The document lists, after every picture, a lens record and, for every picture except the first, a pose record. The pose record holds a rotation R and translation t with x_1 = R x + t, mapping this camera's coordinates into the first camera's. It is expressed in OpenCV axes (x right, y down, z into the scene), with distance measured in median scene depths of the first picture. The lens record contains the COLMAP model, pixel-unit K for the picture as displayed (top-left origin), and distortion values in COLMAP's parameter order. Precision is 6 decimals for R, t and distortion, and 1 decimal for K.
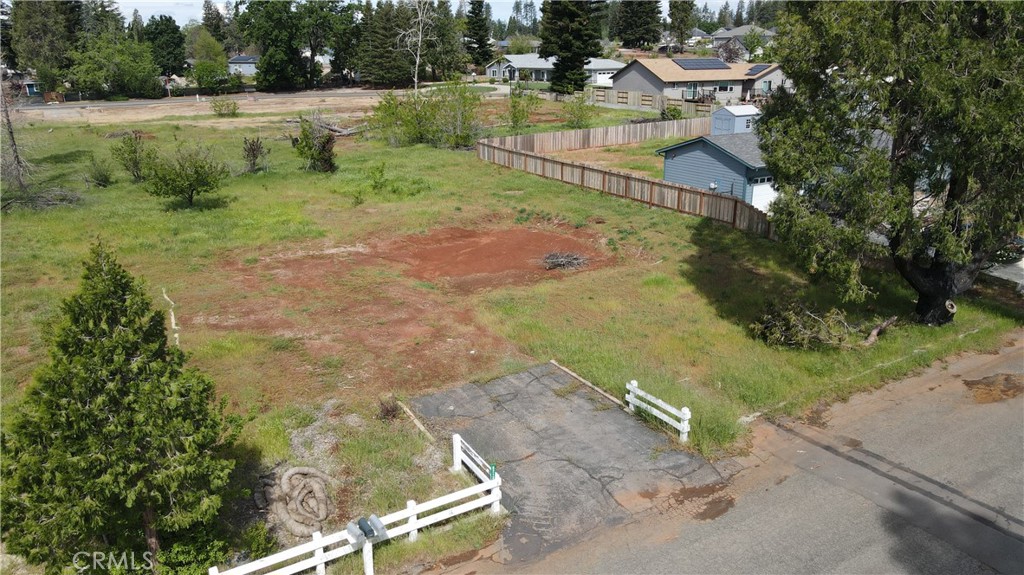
lens RADIAL K [[753.0, 0, 512.0], [0, 753.0, 287.5], [0, 0, 1]] dist [-0.002830, 0.035478]
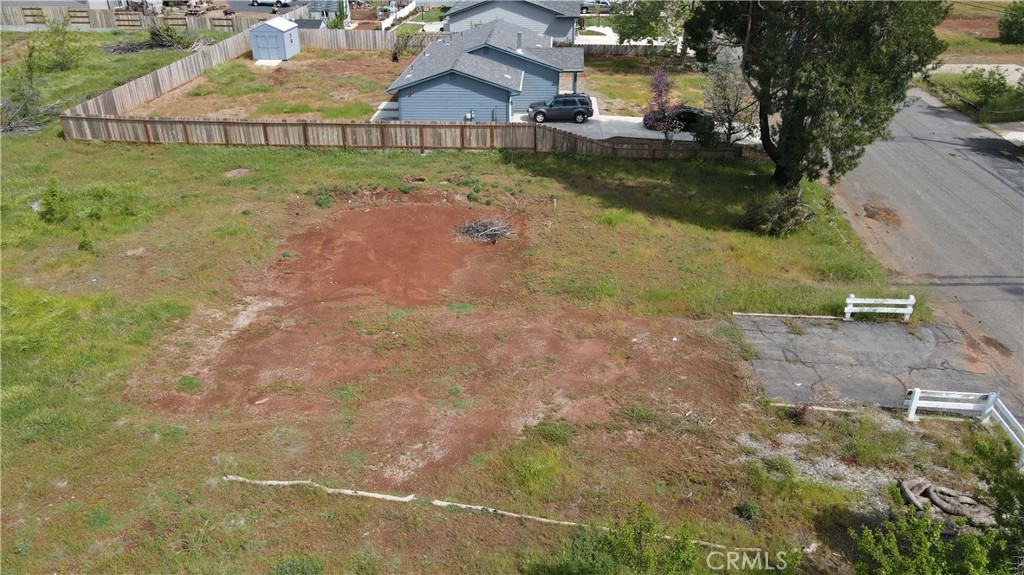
lens RADIAL K [[750.2, 0, 512.0], [0, 750.2, 287.5], [0, 0, 1]] dist [0.002472, 0.034213]
pose [[0.575954, -0.368852, 0.729538, -0.504808], [0.252487, 0.929052, 0.270393, -0.173145], [-0.777514, 0.028465, 0.628222, 0.314144]]
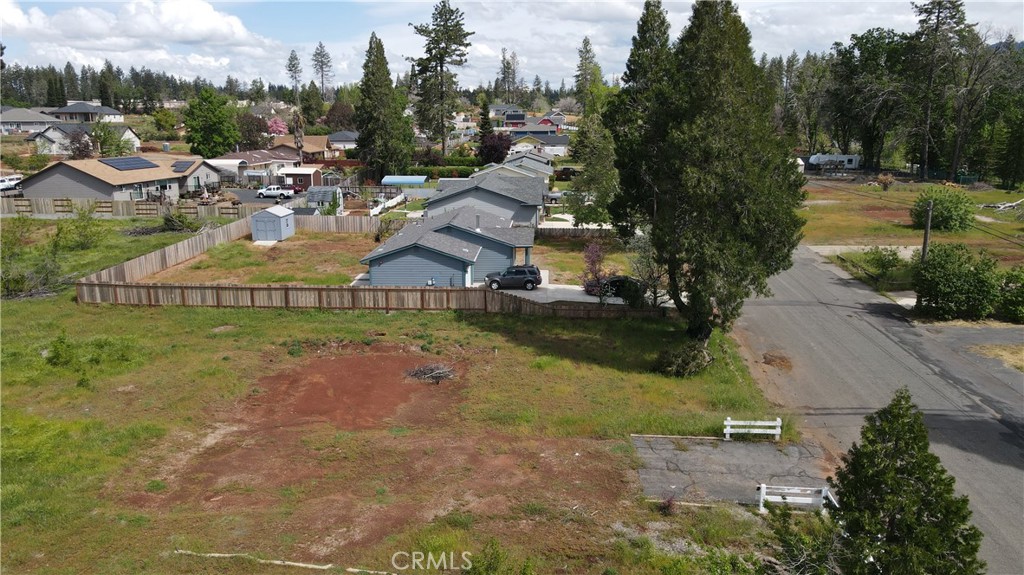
lens RADIAL K [[750.2, 0, 512.0], [0, 750.2, 287.5], [0, 0, 1]] dist [0.002472, 0.034213]
pose [[0.574583, -0.180084, 0.798389, -0.572771], [0.252093, 0.967007, 0.036691, -0.133911], [-0.778655, 0.180187, 0.601024, 0.193283]]
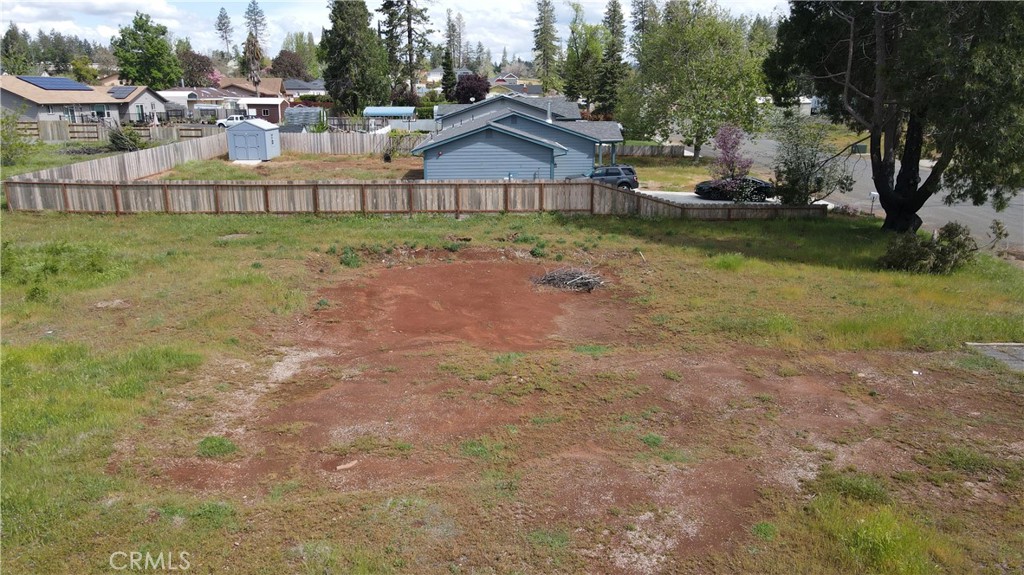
lens RADIAL K [[753.0, 0, 512.0], [0, 753.0, 287.5], [0, 0, 1]] dist [-0.002830, 0.035478]
pose [[0.502029, -0.215232, 0.837641, -0.467480], [0.267135, 0.959768, 0.086509, -0.086884], [-0.822561, 0.180333, 0.539327, 0.529618]]
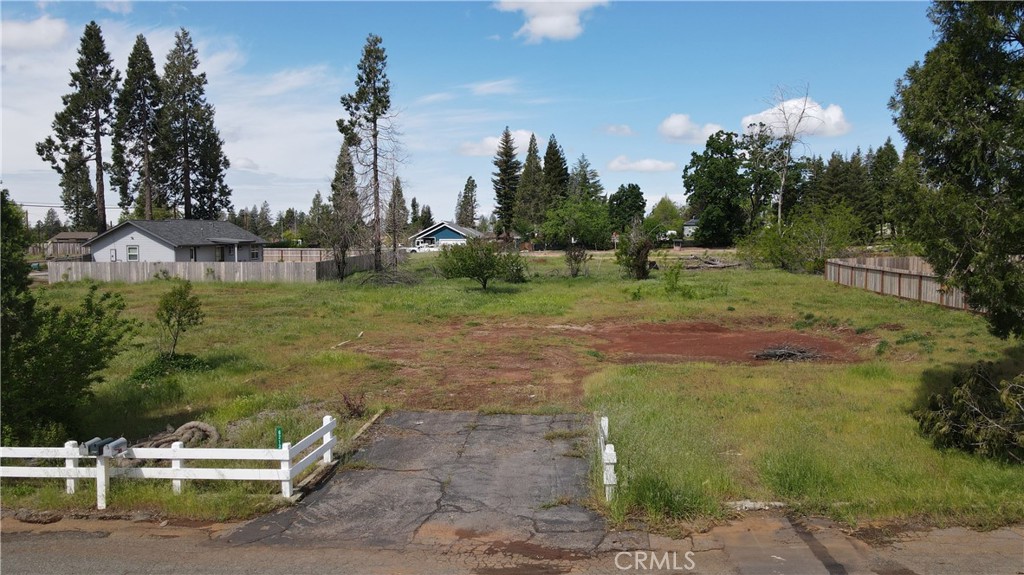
lens RADIAL K [[753.8, 0, 512.0], [0, 753.8, 287.5], [0, 0, 1]] dist [-0.035229, 0.137998]
pose [[0.802119, 0.042452, -0.595654, 0.240542], [-0.182222, 0.967297, -0.176444, 0.069711], [0.568684, 0.250070, 0.783622, 0.178259]]
